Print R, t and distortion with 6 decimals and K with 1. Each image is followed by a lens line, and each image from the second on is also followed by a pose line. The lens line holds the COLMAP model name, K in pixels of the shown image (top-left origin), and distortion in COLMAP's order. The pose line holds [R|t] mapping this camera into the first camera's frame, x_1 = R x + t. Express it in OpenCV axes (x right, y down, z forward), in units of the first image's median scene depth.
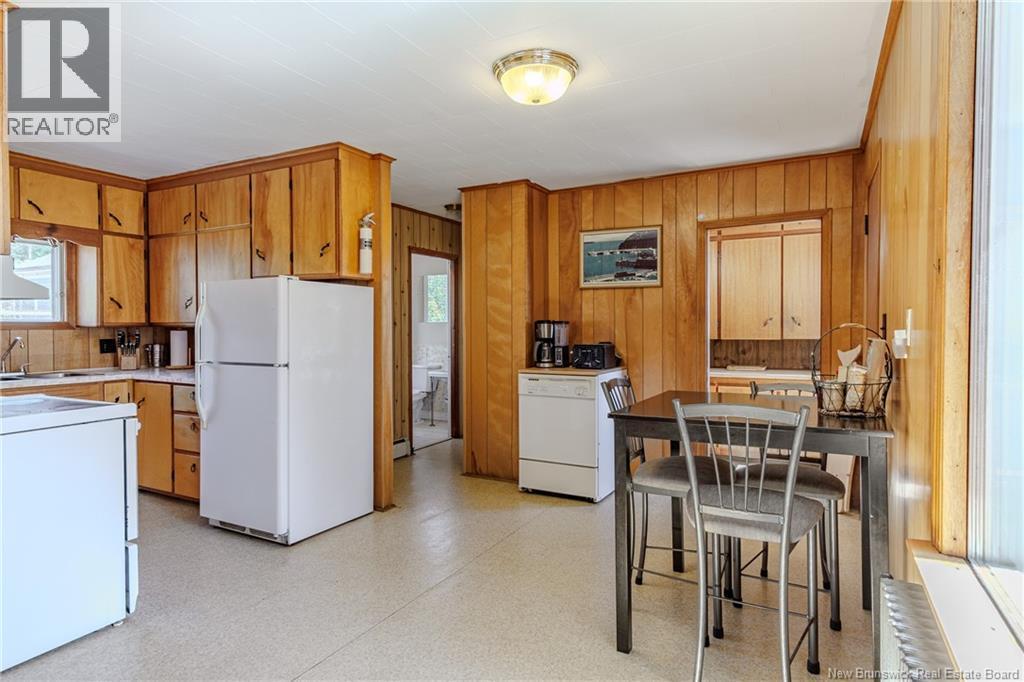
lens RADIAL K [[582.3, 0, 512.0], [0, 582.3, 341.0], [0, 0, 1]] dist [0.002538, -0.000103]
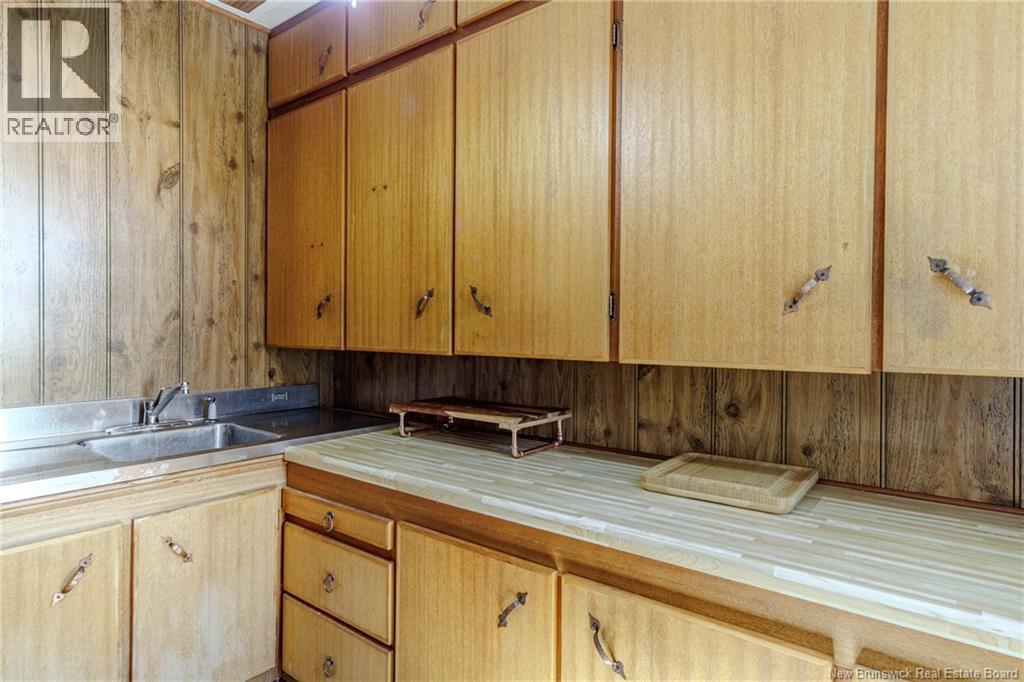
lens RADIAL K [[570.8, 0, 511.8], [0, 570.8, 336.2], [0, 0, 1]] dist [0.006734, 0.001467]
pose [[0.982582, 0.009756, -0.185573, 0.351095], [-0.013201, 0.999763, -0.017336, -0.009914], [0.185360, 0.019484, 0.982478, 0.729578]]
